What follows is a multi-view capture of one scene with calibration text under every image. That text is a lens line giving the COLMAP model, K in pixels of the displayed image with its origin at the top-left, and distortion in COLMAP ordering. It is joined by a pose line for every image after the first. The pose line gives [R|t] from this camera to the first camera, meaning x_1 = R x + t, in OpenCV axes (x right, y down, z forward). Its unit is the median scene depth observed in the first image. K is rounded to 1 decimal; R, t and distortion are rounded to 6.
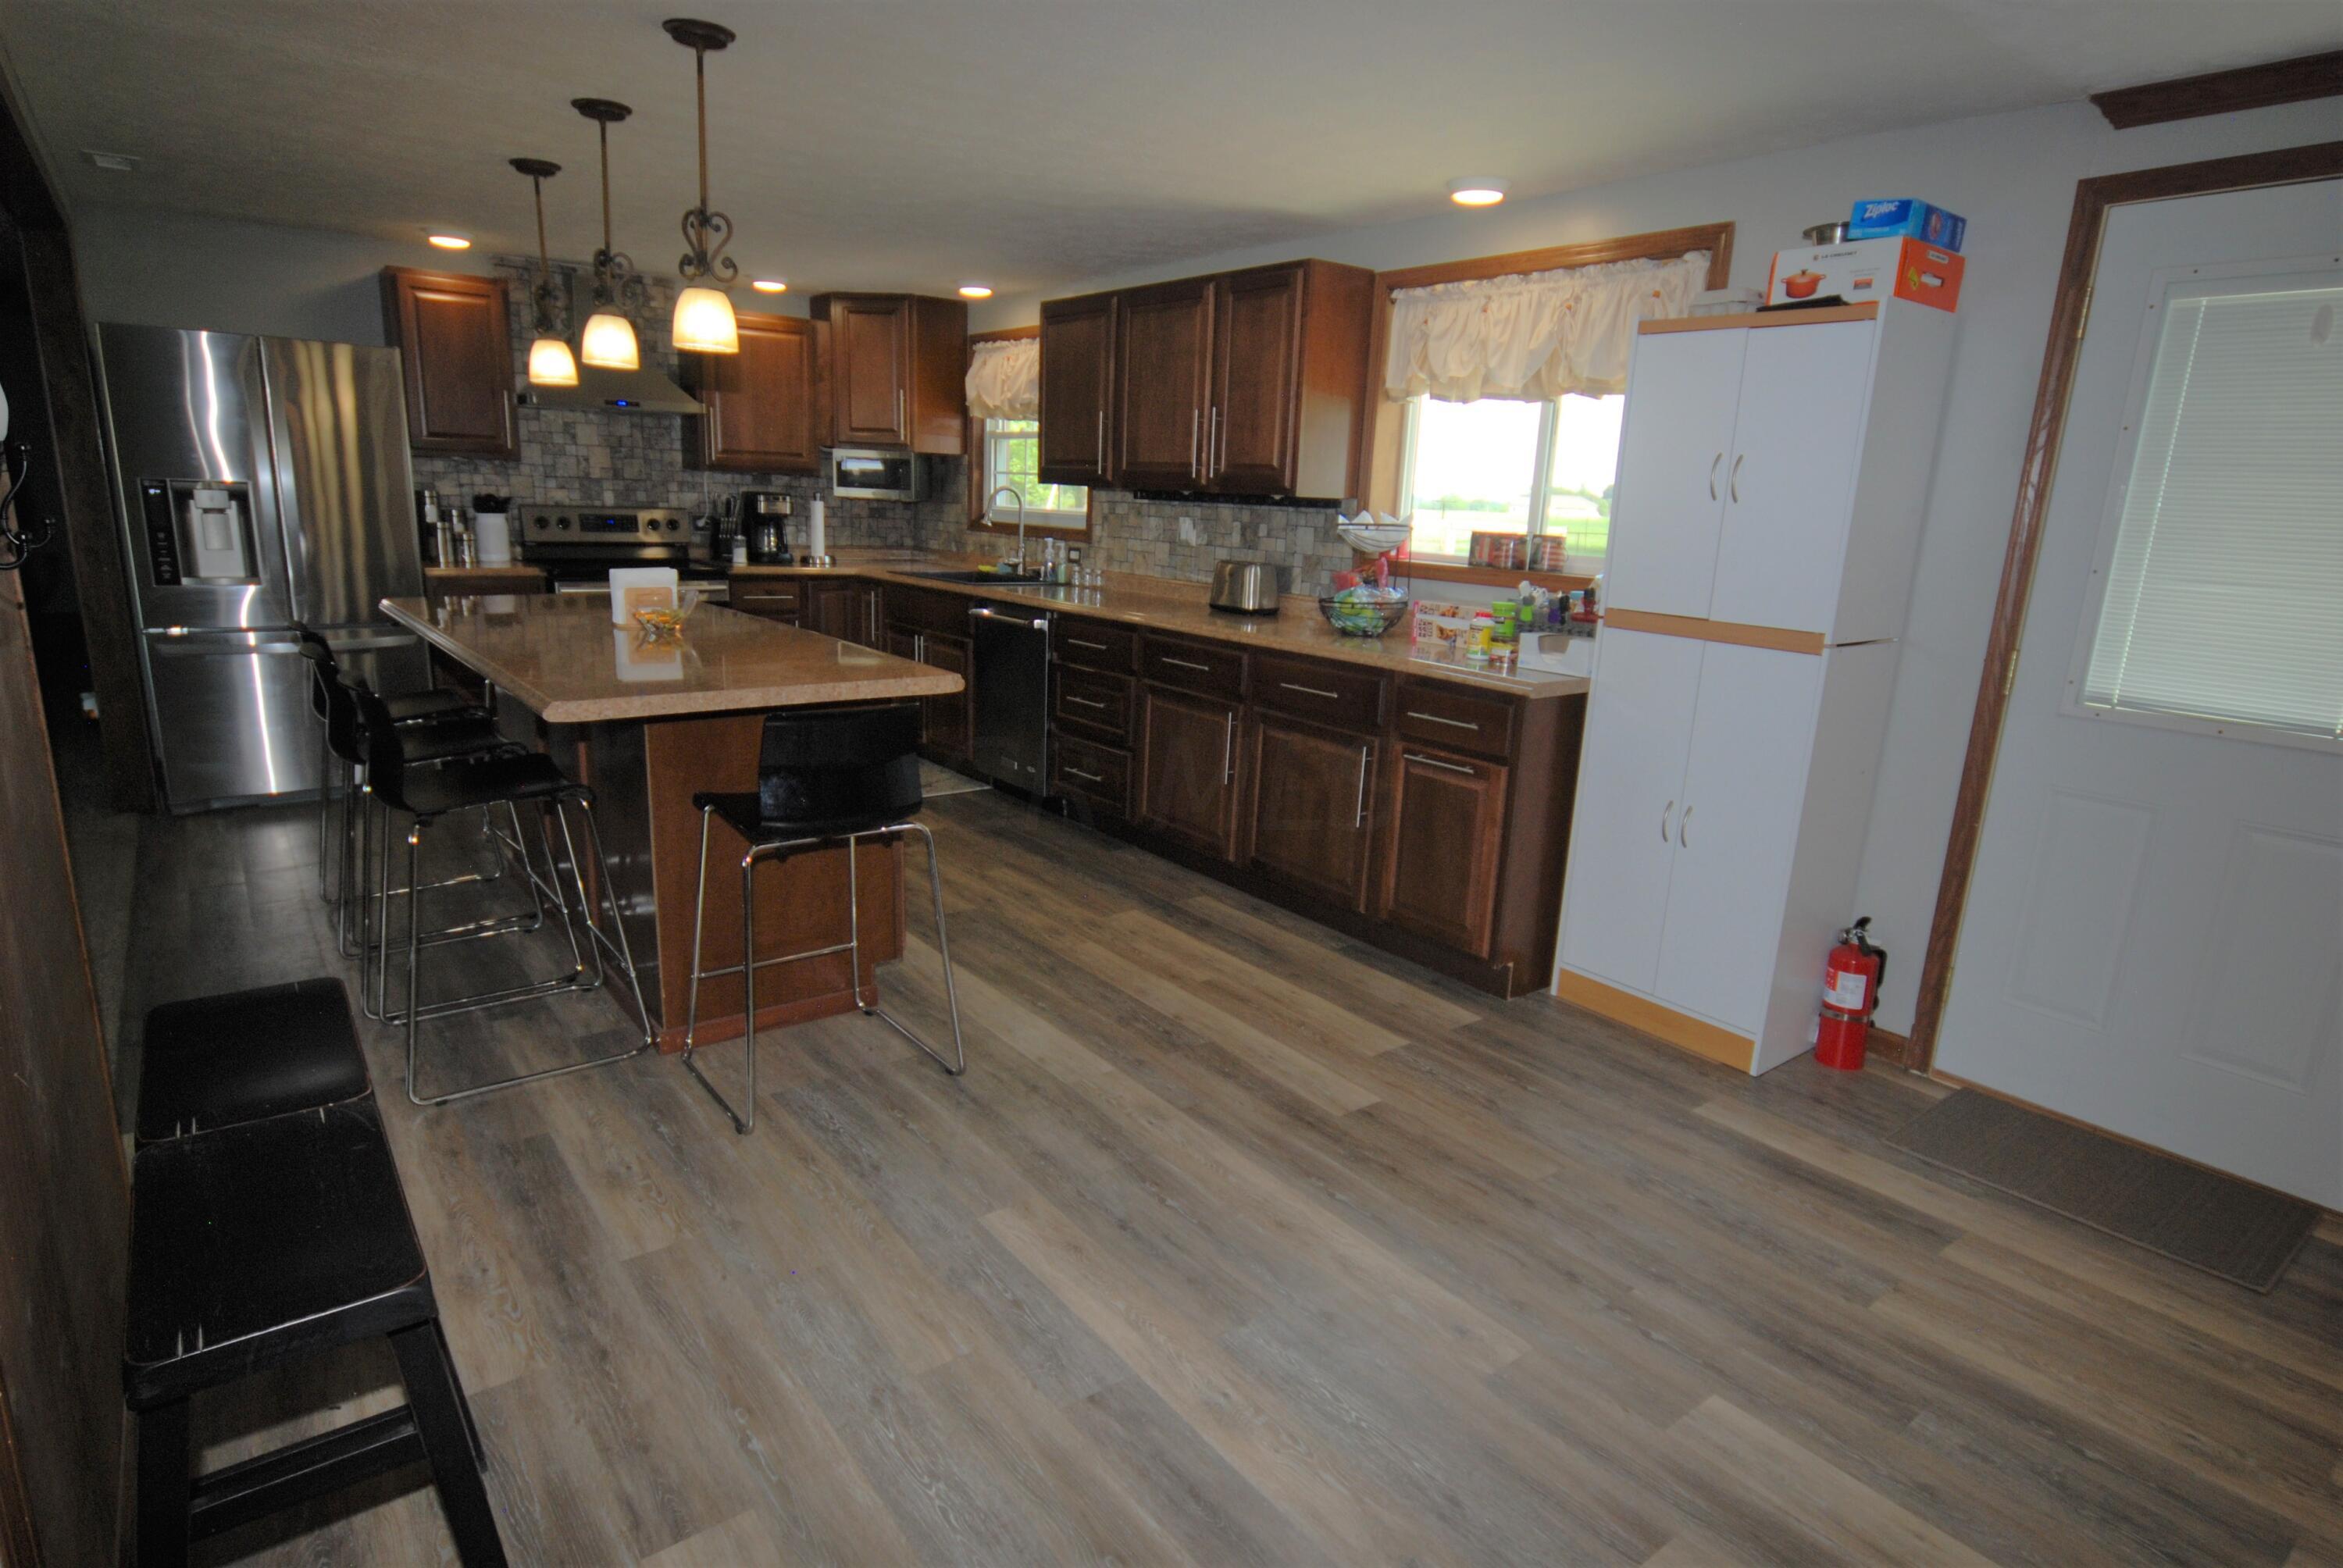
lens RADIAL K [[1250.2, 0, 1174.4], [0, 1250.2, 785.1], [0, 0, 1]] dist [-0.004478, -0.000176]
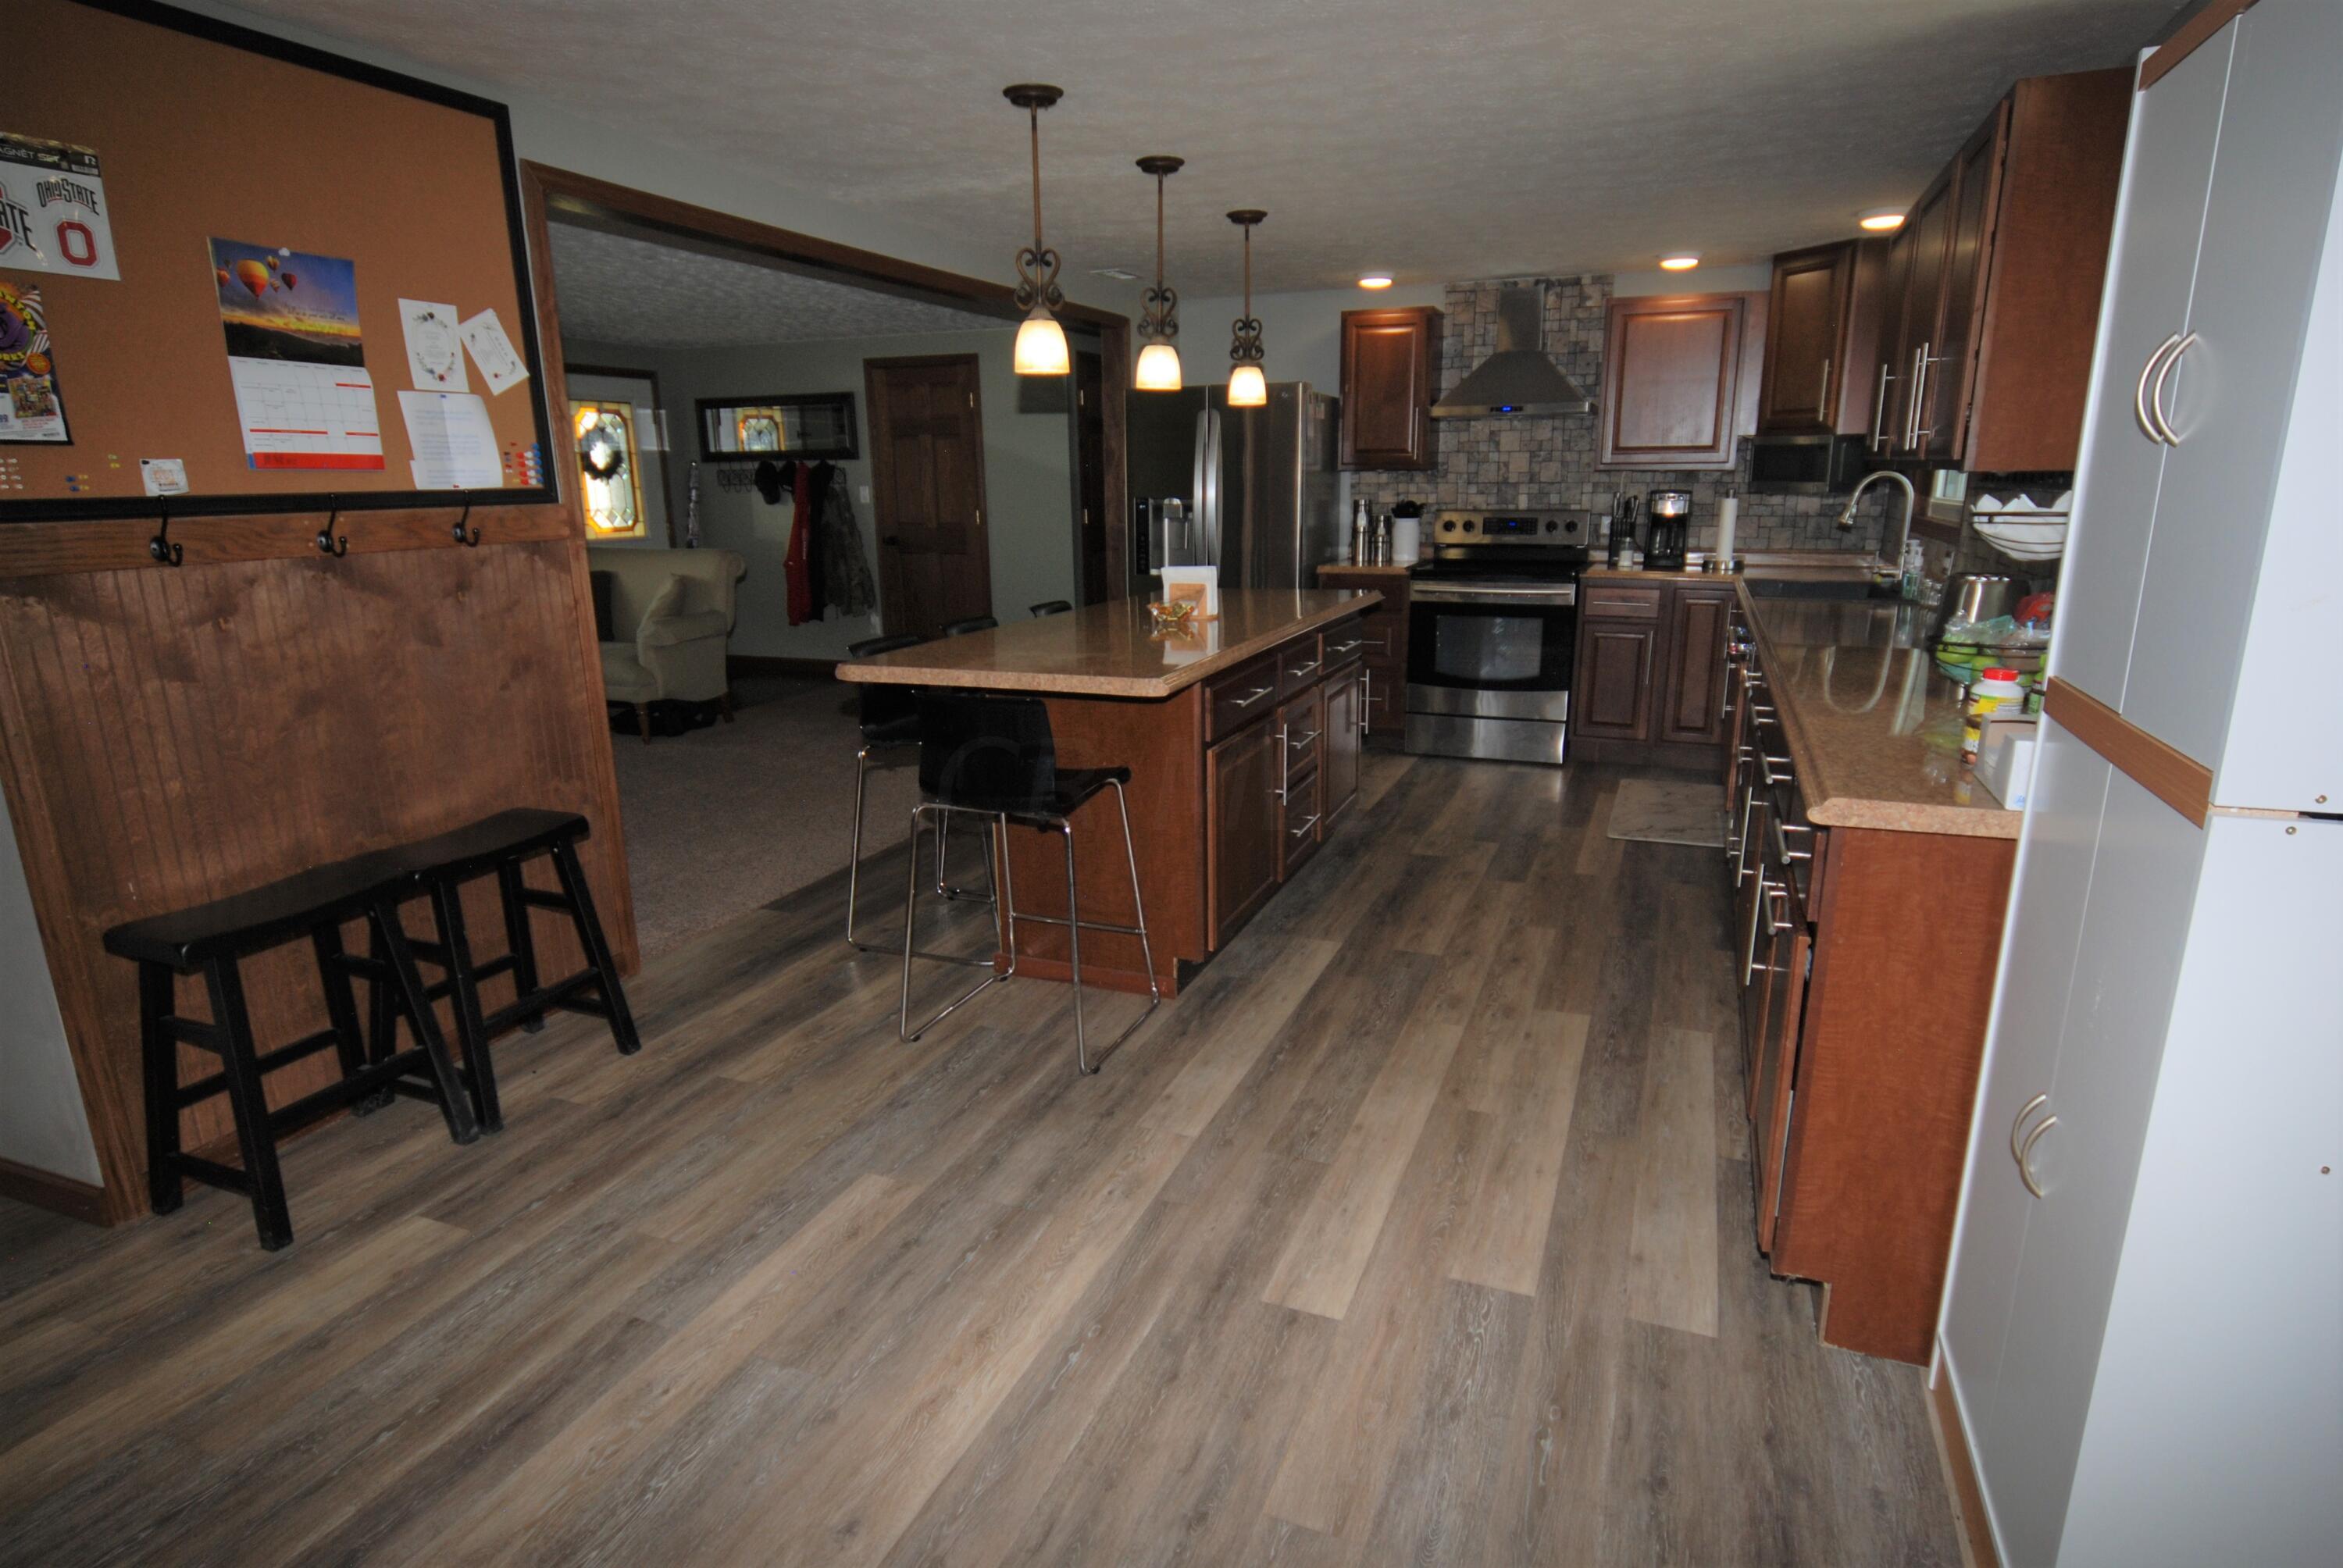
lens RADIAL K [[1250.2, 0, 1173.2], [0, 1250.2, 785.3], [0, 0, 1]] dist [-0.004478, -0.000176]
pose [[0.503261, 0.163039, -0.848615, 0.501496], [-0.166067, 0.981983, 0.090178, -0.072193], [0.848027, 0.095544, 0.521269, 0.384693]]
